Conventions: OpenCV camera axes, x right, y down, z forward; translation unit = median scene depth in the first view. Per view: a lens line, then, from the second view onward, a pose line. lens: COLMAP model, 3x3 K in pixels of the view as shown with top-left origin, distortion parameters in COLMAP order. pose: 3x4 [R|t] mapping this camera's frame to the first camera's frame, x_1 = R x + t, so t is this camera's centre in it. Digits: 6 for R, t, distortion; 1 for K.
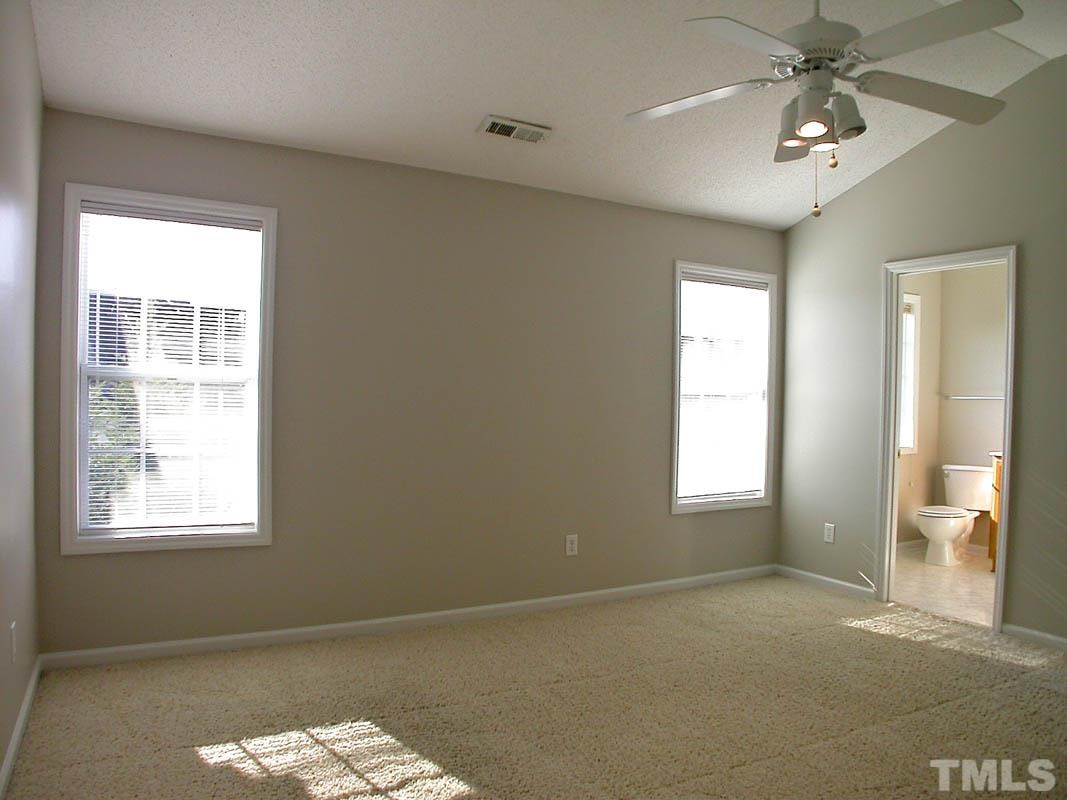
lens RADIAL K [[753.4, 0, 544.2], [0, 753.4, 408.8], [0, 0, 1]] dist [-0.155866, 0.082160]
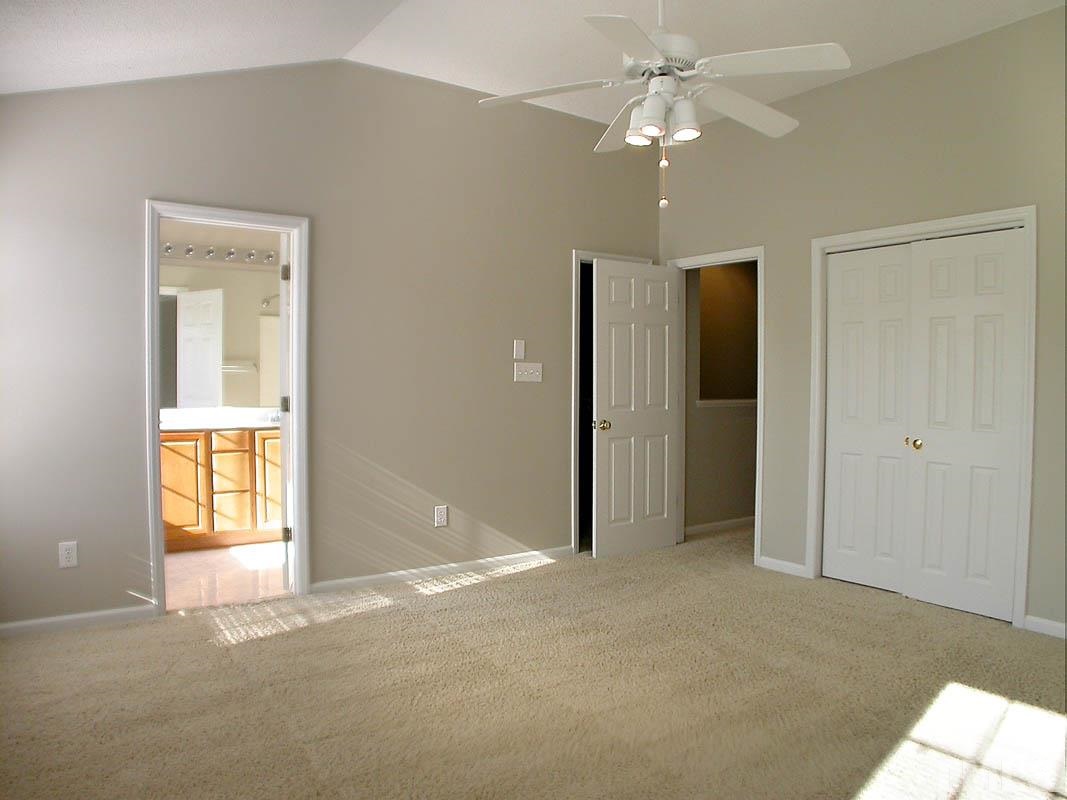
lens RADIAL K [[753.4, 0, 544.2], [0, 753.4, 408.8], [0, 0, 1]] dist [-0.155866, 0.082160]
pose [[-0.063489, -0.064644, 0.995887, -0.426226], [0.016480, 0.997696, 0.065812, -0.017356], [-0.997846, 0.020590, -0.062277, 0.723754]]
